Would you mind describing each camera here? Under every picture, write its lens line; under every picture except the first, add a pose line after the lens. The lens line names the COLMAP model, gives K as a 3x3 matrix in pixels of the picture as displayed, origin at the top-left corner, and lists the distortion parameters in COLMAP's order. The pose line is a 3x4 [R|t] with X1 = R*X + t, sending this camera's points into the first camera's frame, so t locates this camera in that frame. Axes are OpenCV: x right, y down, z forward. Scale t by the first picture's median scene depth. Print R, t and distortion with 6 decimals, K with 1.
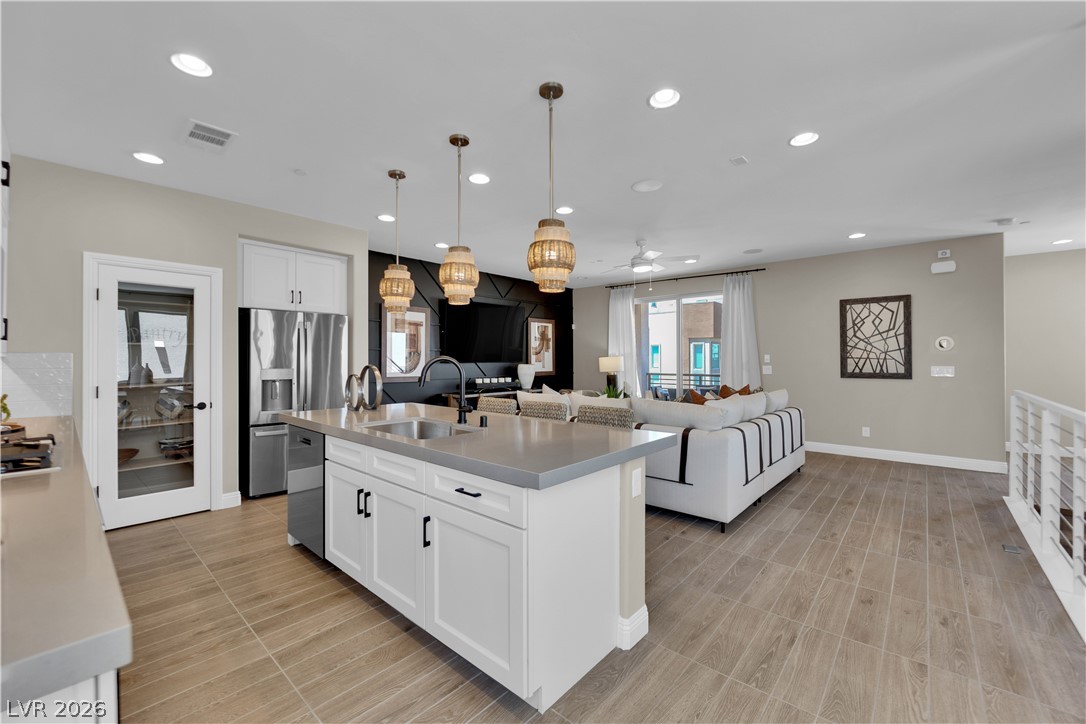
lens RADIAL K [[437.7, 0, 541.2], [0, 437.7, 356.3], [0, 0, 1]] dist [-0.016884, -0.000343]
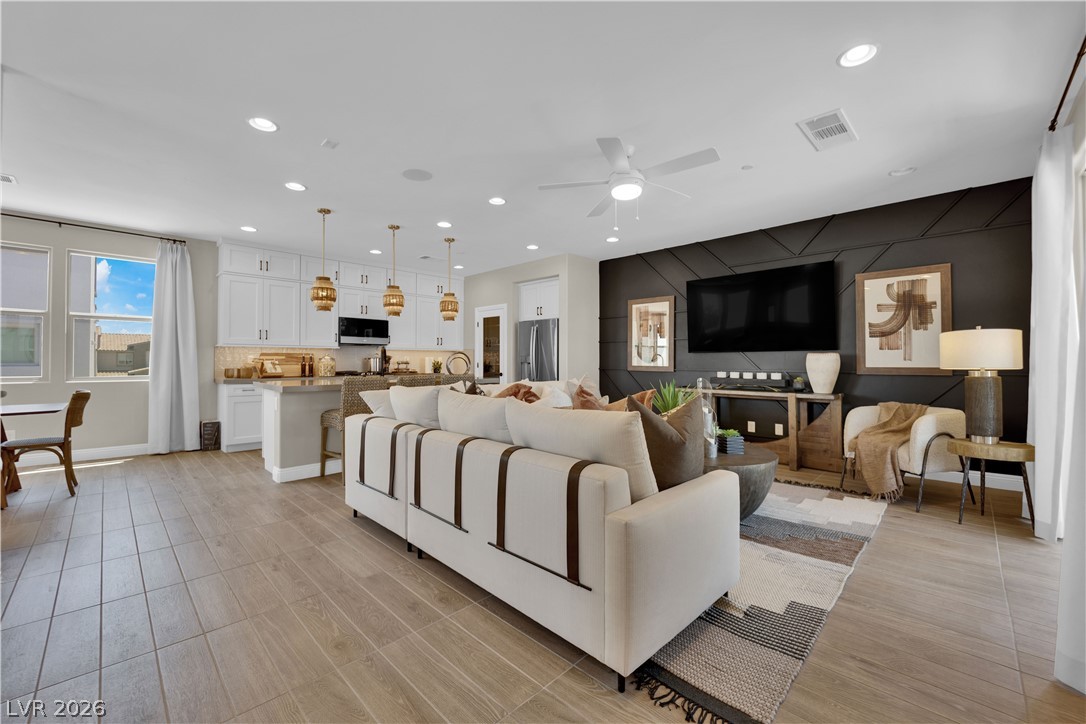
lens RADIAL K [[437.7, 0, 541.2], [0, 437.7, 356.3], [0, 0, 1]] dist [-0.016884, -0.000343]
pose [[-0.055786, -0.009542, -0.998397, 0.802307], [0.006662, 0.999929, -0.009929, 0.034259], [0.998421, -0.007205, -0.055718, 0.861952]]
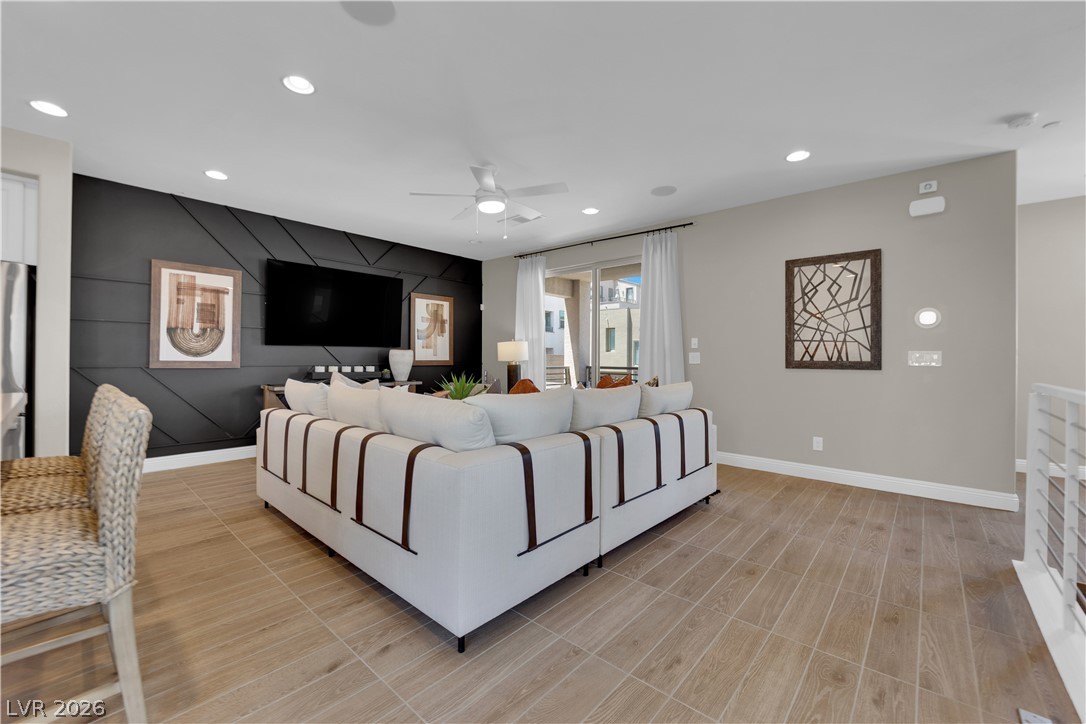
lens RADIAL K [[437.4, 0, 543.3], [0, 437.4, 356.1], [0, 0, 1]] dist [-0.013153, -0.000155]
pose [[0.999950, 0.009986, -0.000338, 0.299514], [-0.009985, 0.999946, 0.002972, 0.032450], [0.000367, -0.002969, 0.999996, 0.286645]]
